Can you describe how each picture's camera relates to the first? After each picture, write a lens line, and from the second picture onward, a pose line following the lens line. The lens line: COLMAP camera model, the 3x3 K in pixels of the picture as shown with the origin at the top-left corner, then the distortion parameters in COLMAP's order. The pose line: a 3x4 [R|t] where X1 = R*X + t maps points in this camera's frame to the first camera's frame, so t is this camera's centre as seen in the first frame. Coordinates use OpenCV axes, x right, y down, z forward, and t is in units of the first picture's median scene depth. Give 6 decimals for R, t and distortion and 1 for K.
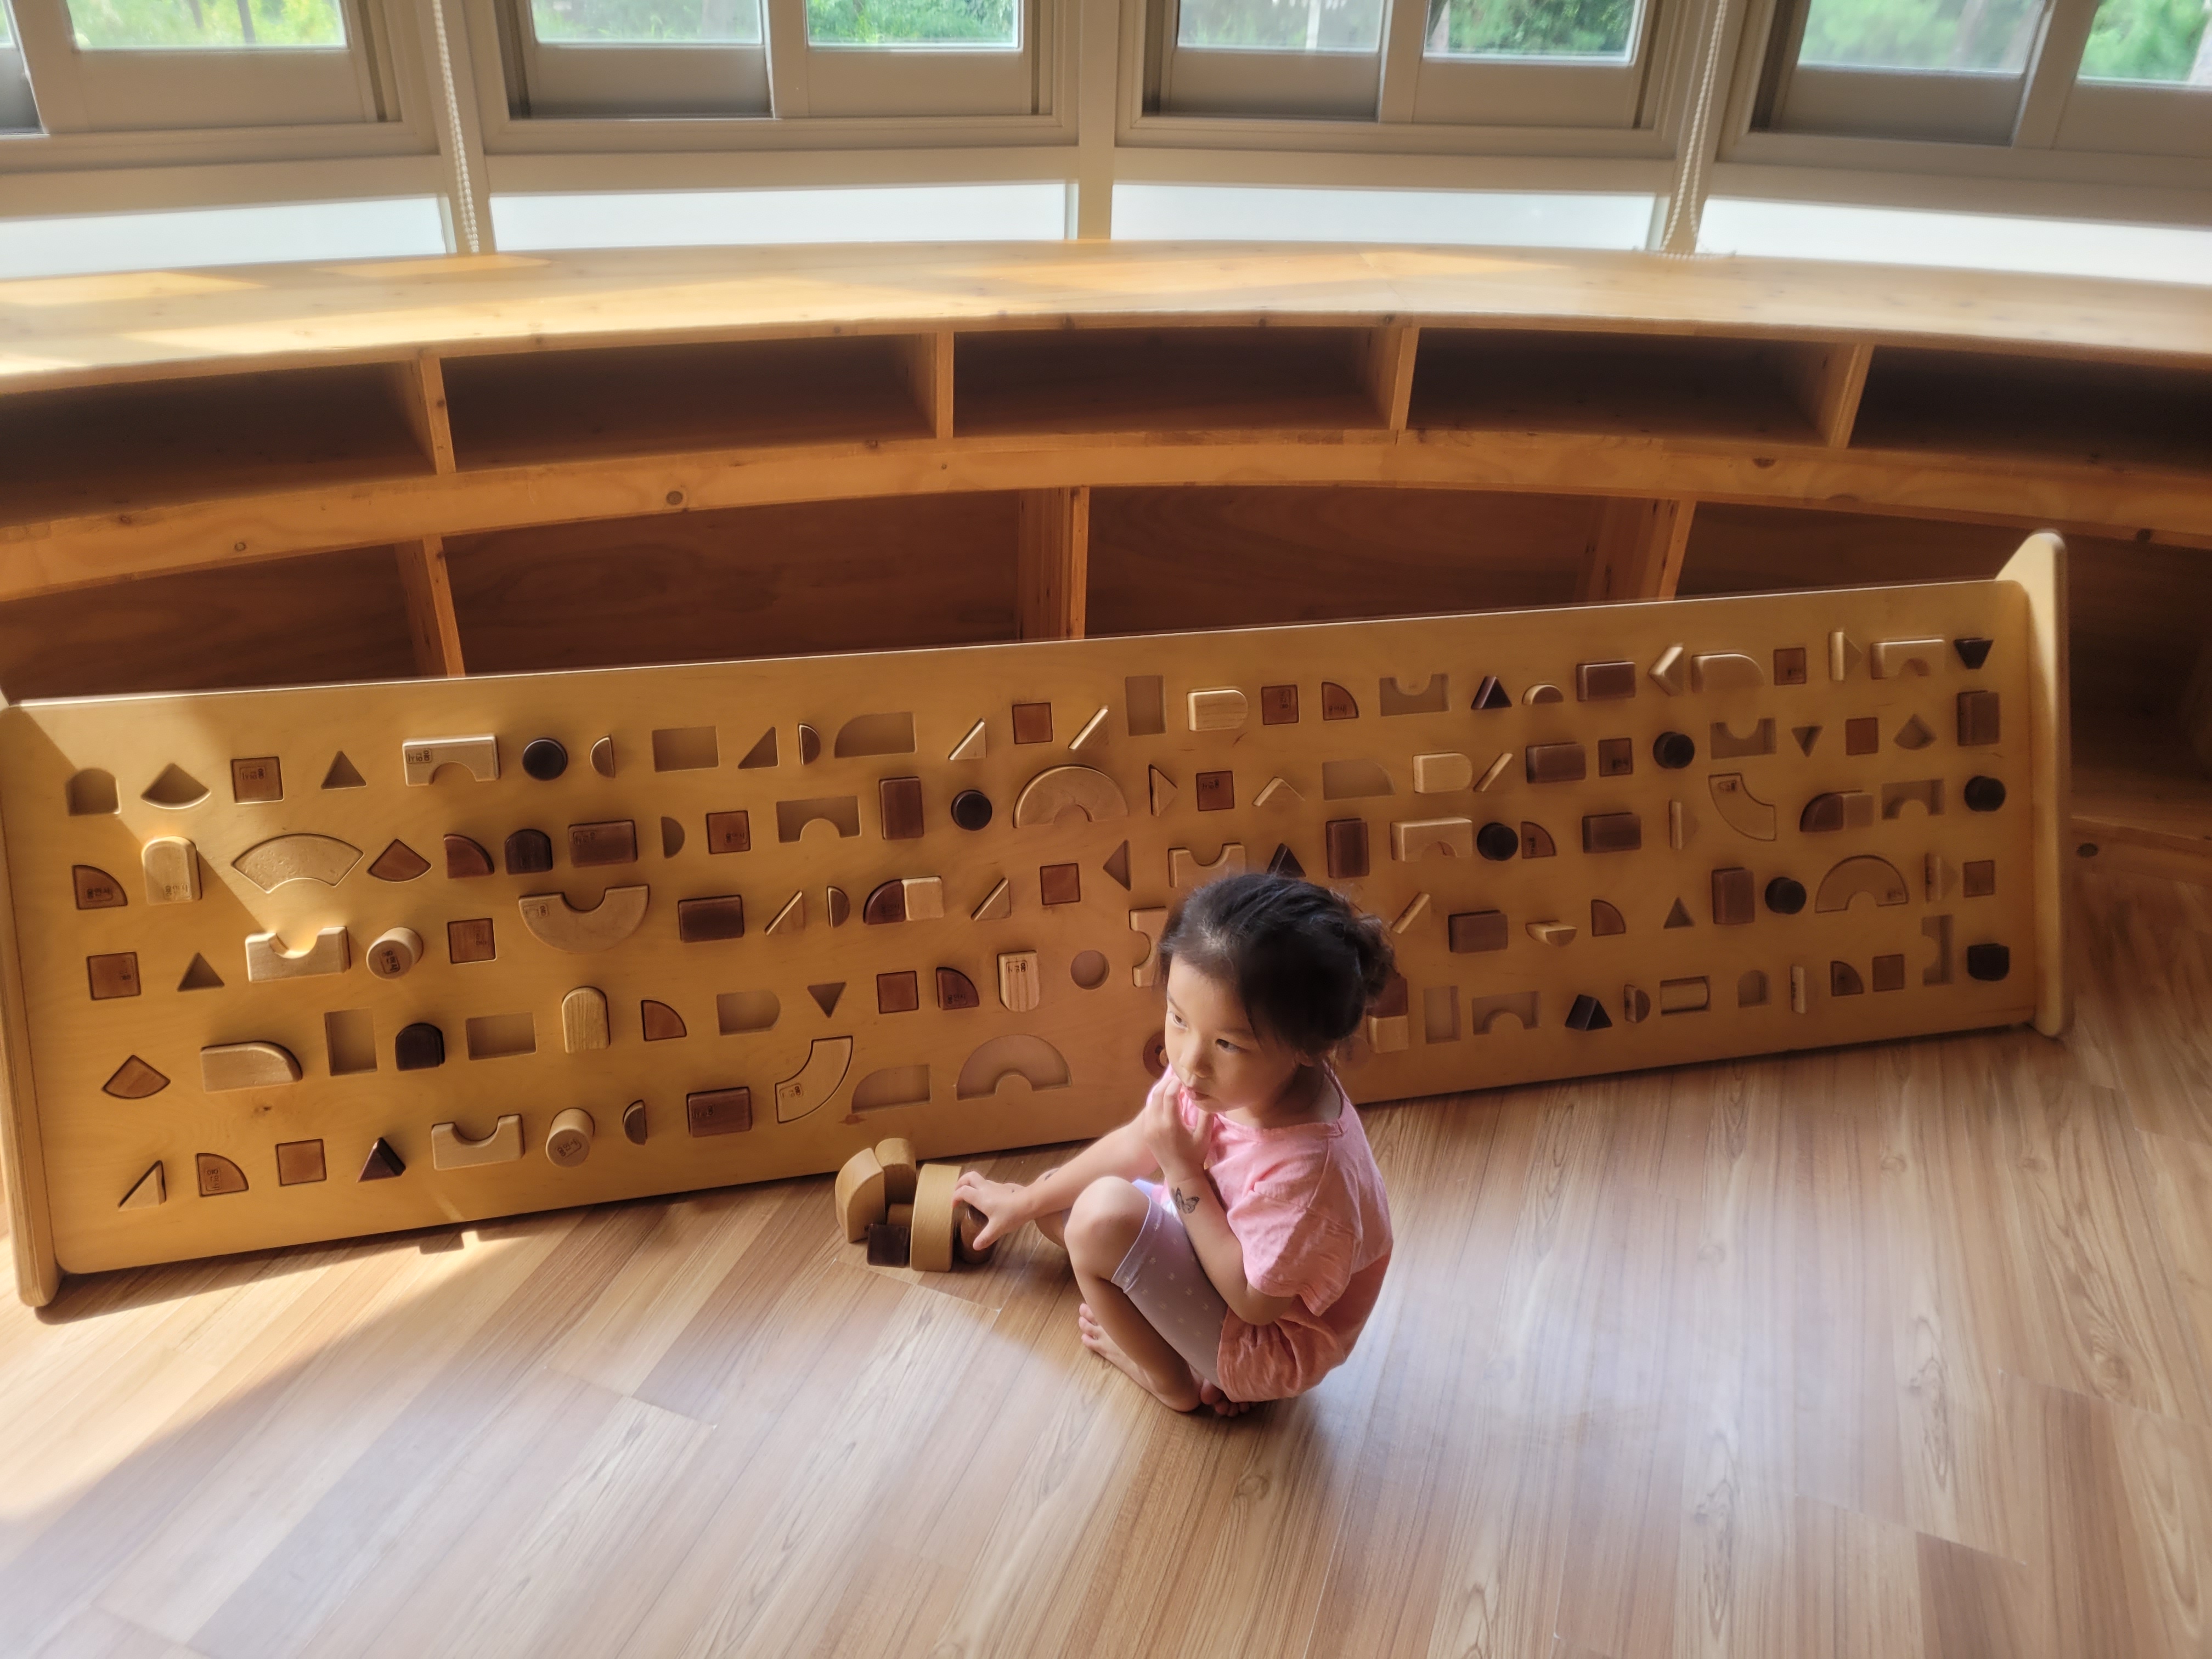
lens RADIAL K [[1699.1, 0, 1108.1], [0, 1699.1, 819.5], [0, 0, 1]] dist [0.037356, -0.019305]
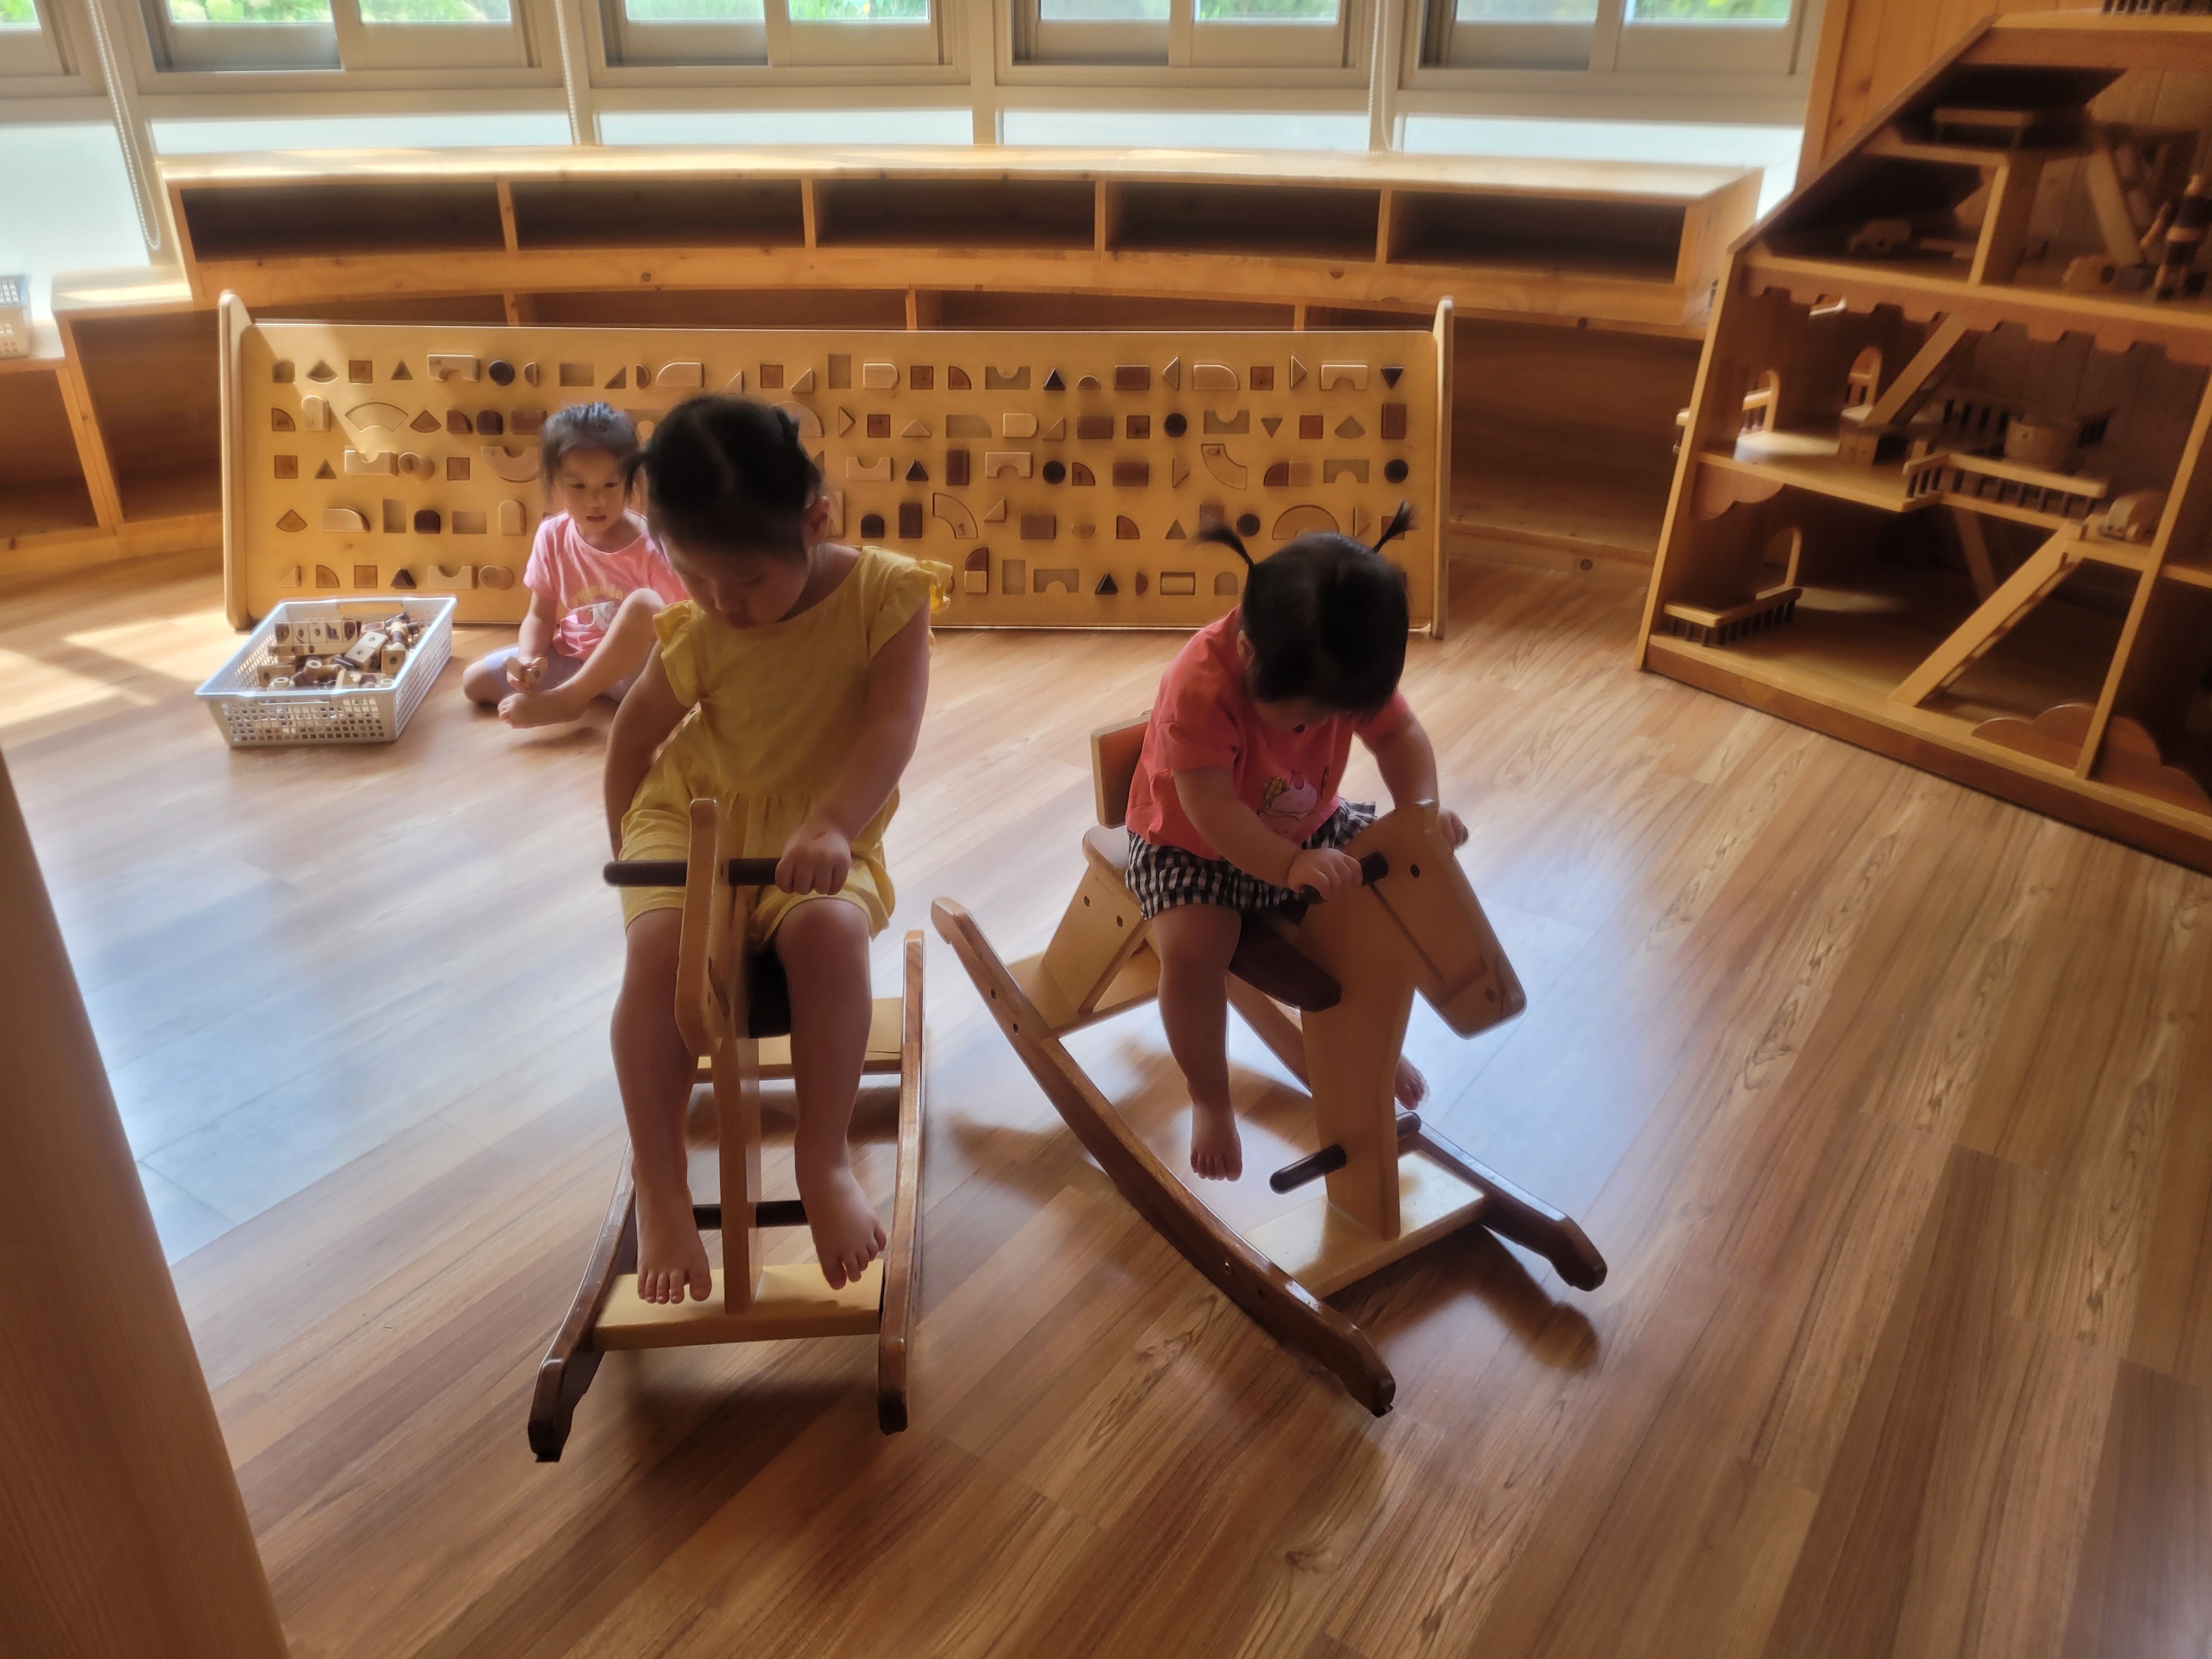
lens RADIAL K [[1699.1, 0, 1097.9], [0, 1699.1, 838.4], [0, 0, 1]] dist [0.037356, -0.019305]
pose [[0.968431, 0.083848, -0.234758, 0.677295], [-0.091480, 0.995568, -0.021791, 0.391880], [0.231890, 0.042579, 0.971810, -0.557020]]
